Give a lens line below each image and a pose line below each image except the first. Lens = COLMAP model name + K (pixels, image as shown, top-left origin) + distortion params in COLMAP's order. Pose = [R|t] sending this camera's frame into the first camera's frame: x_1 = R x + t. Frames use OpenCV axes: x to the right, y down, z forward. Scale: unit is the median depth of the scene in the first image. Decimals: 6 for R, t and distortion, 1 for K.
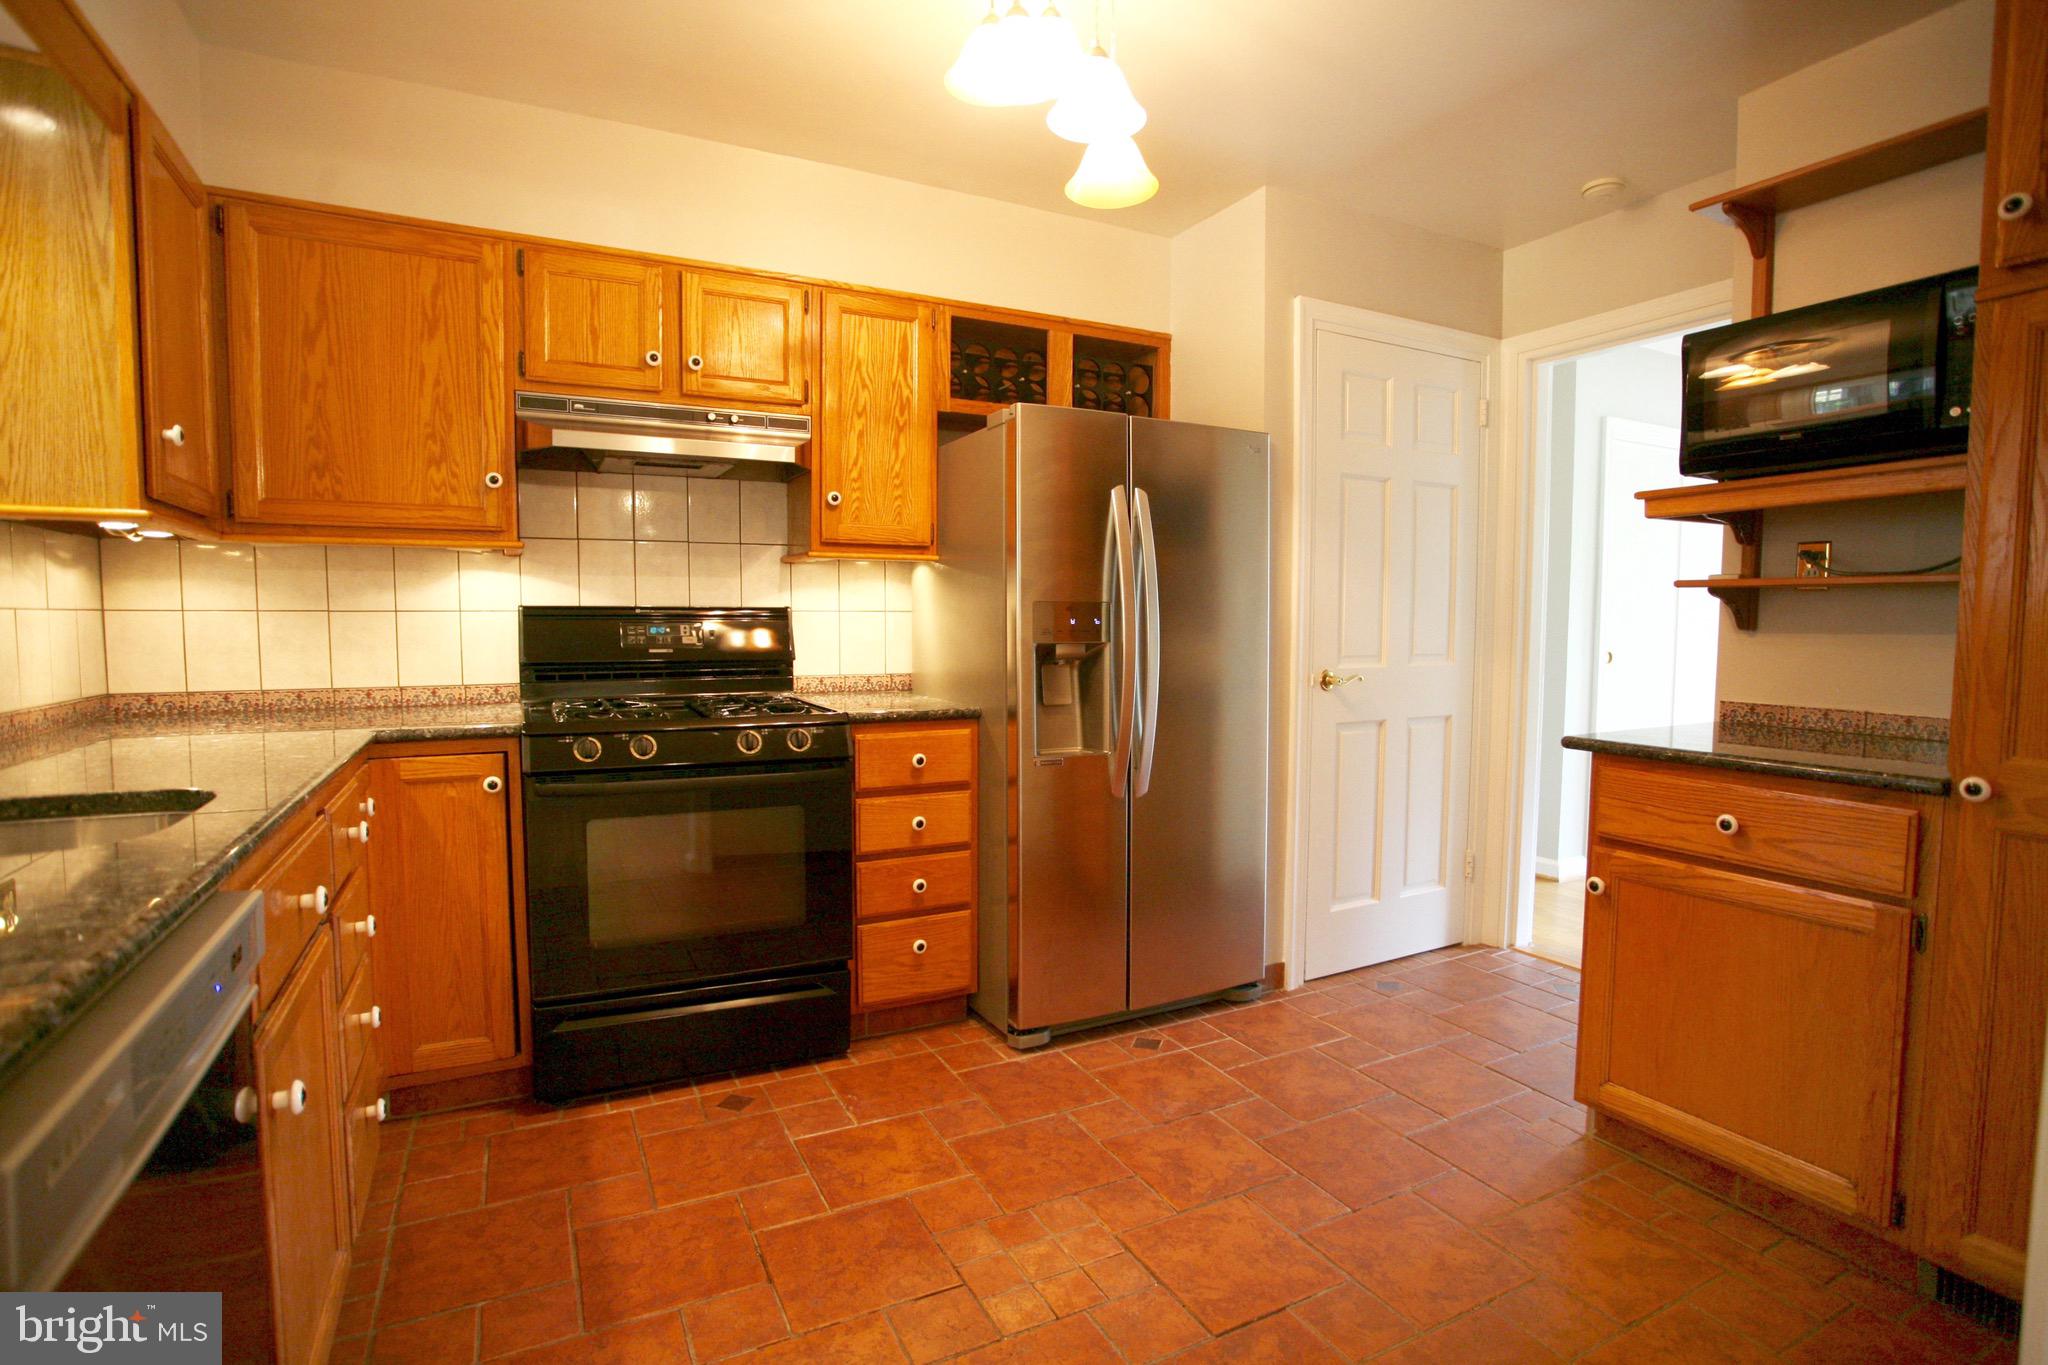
lens RADIAL K [[996.4, 0, 1035.7], [0, 996.4, 682.3], [0, 0, 1]] dist [-0.087106, 0.037179]
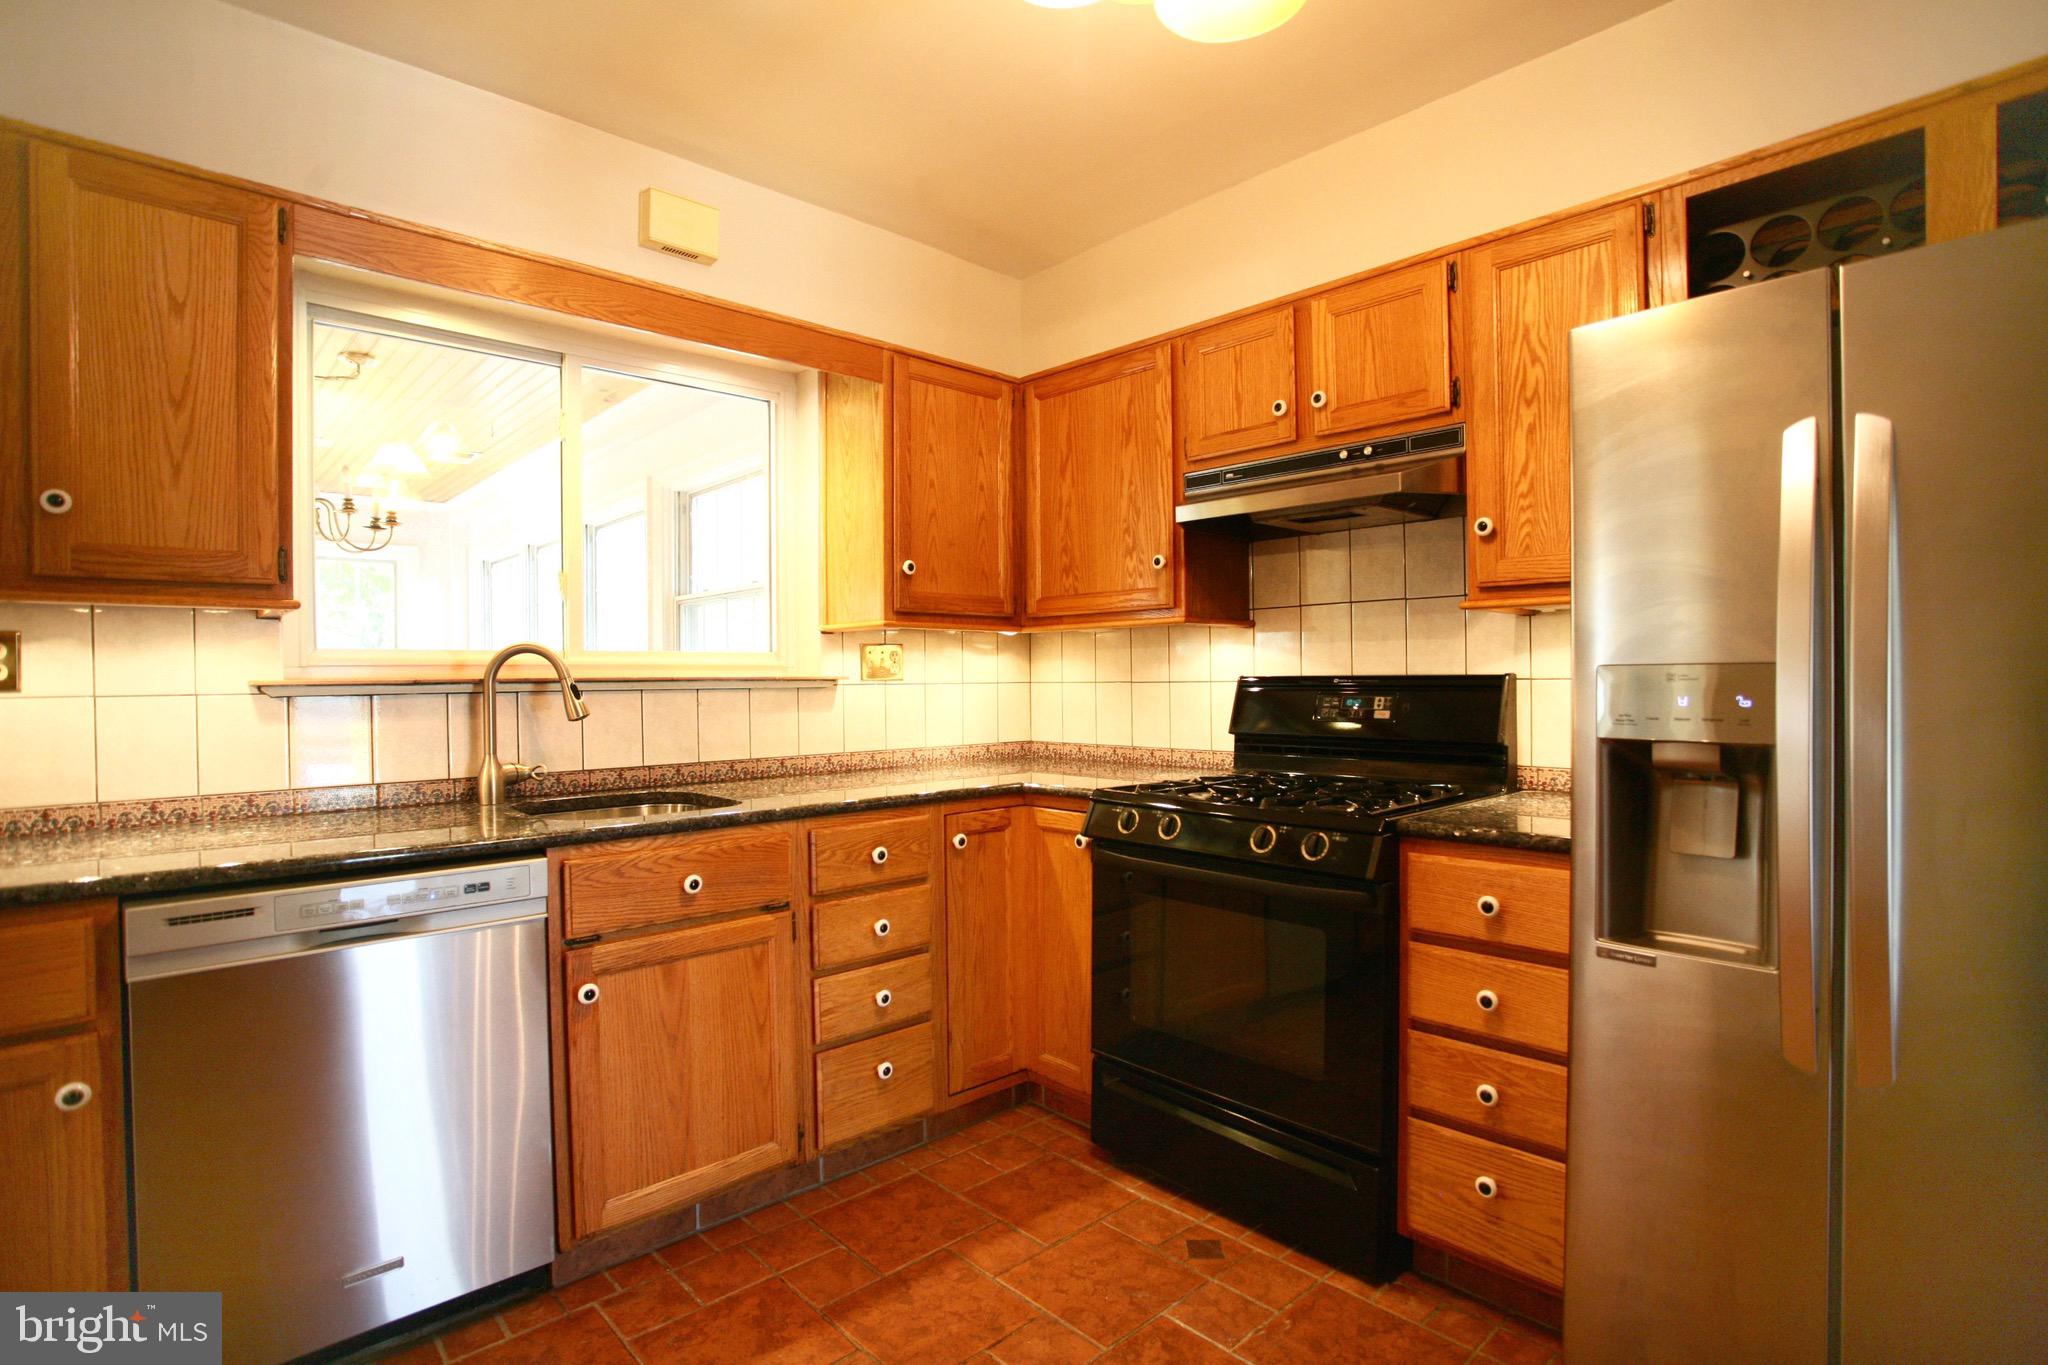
lens RADIAL K [[1006.3, 0, 1024.0], [0, 1006.3, 682.5], [0, 0, 1]] dist [-0.081689, 0.031953]
pose [[0.265639, -0.003678, -0.964066, 0.479435], [-0.052888, 0.998431, -0.018382, -0.046329], [0.962621, 0.055871, 0.265027, 0.570182]]
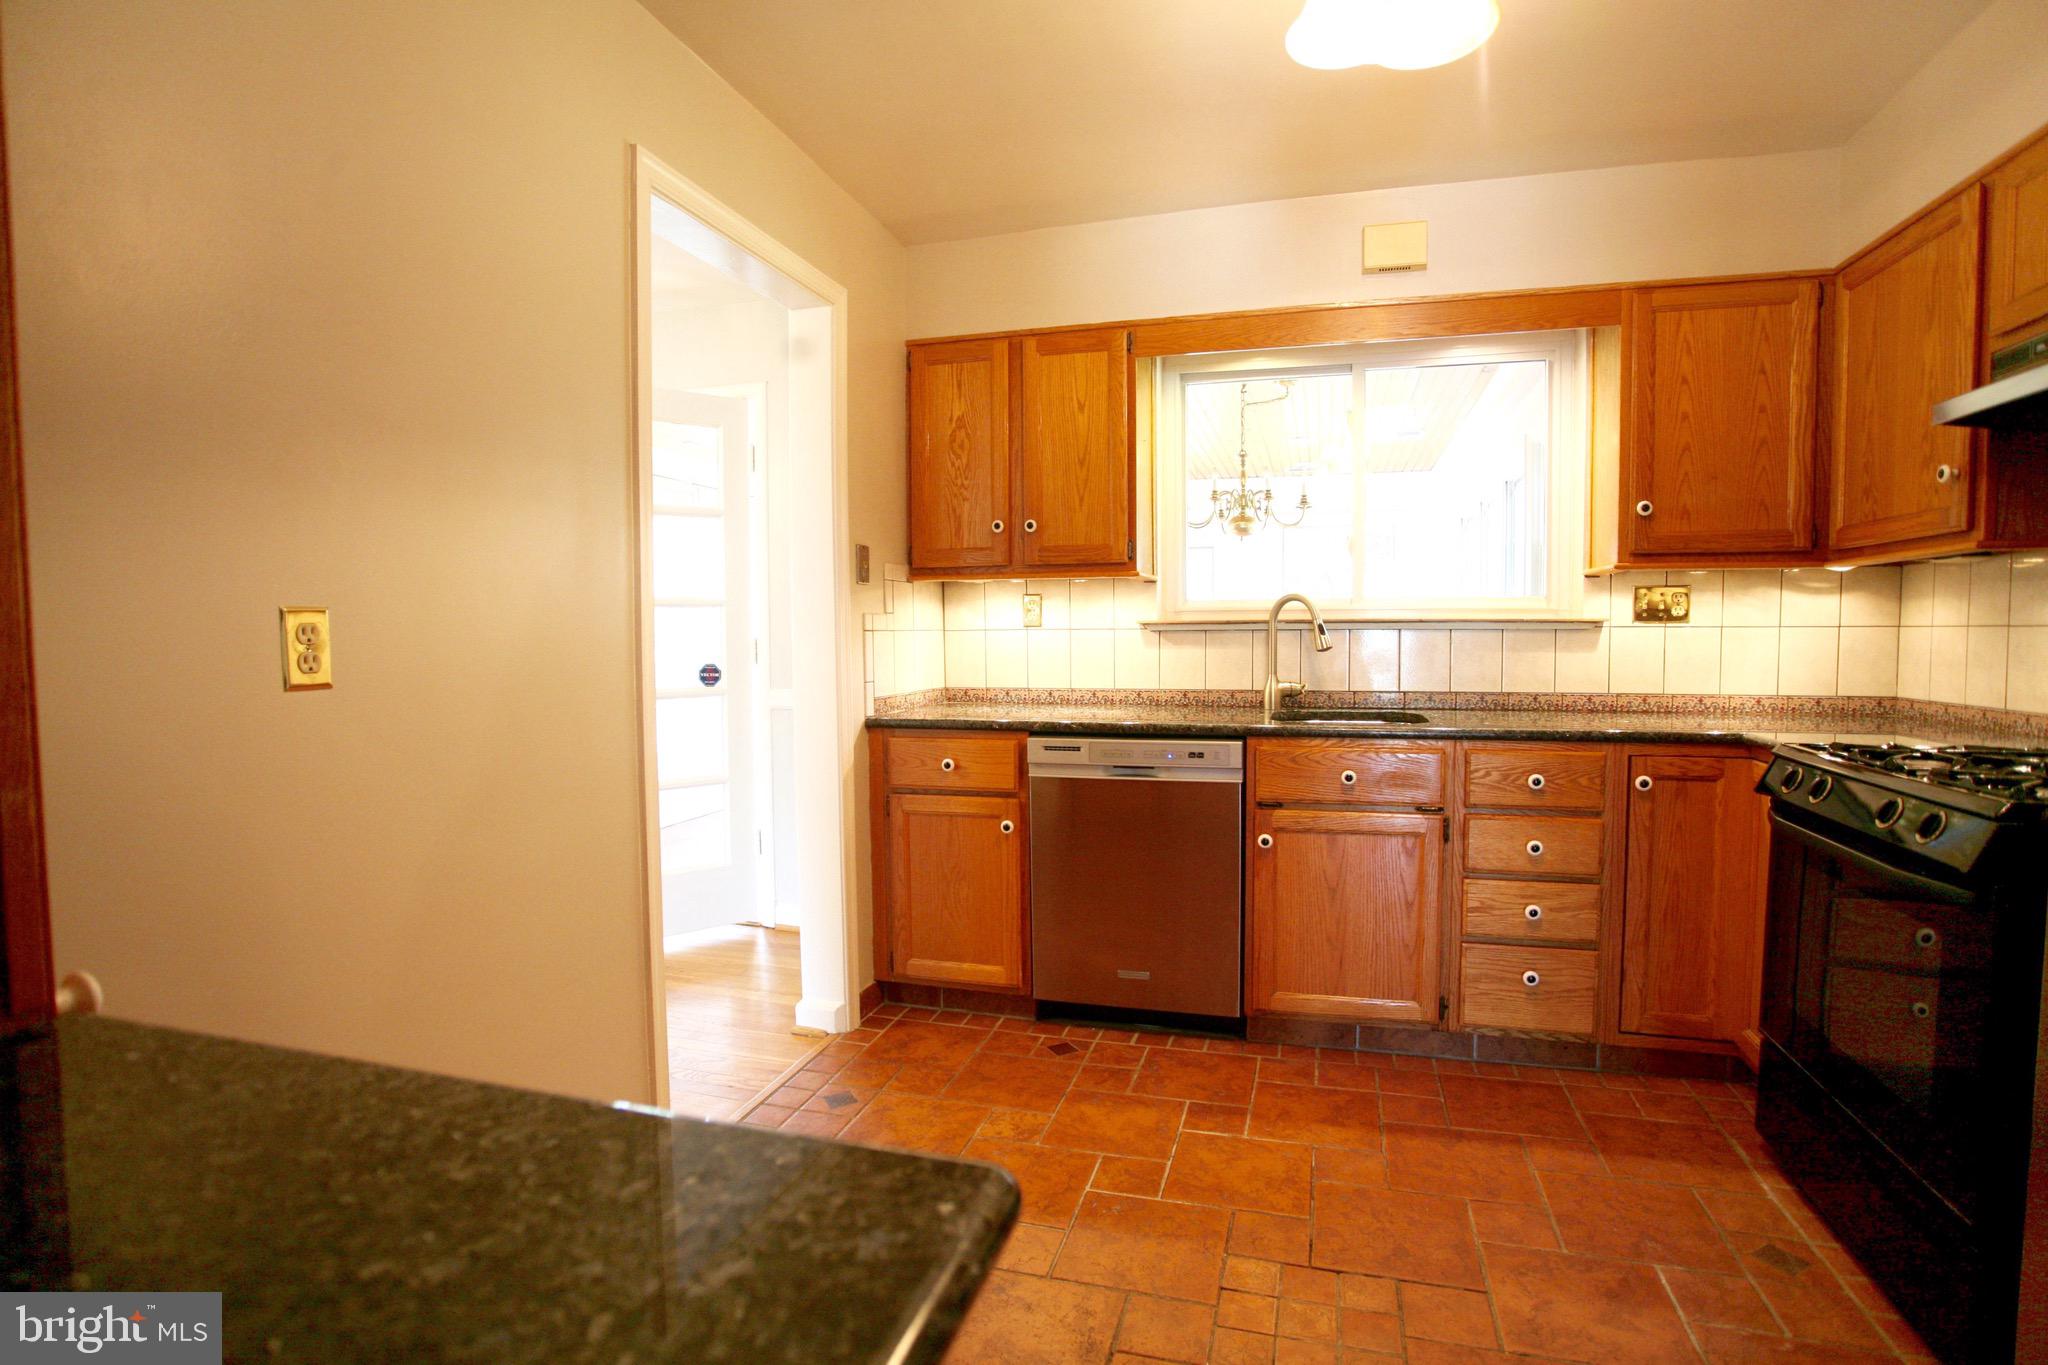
lens RADIAL K [[996.4, 0, 1035.7], [0, 996.4, 682.3], [0, 0, 1]] dist [-0.087106, 0.037179]
pose [[-0.690799, 0.035435, -0.722178, 0.611895], [-0.046190, 0.994596, 0.092985, -0.065763], [0.721570, 0.097592, -0.685428, 1.016140]]
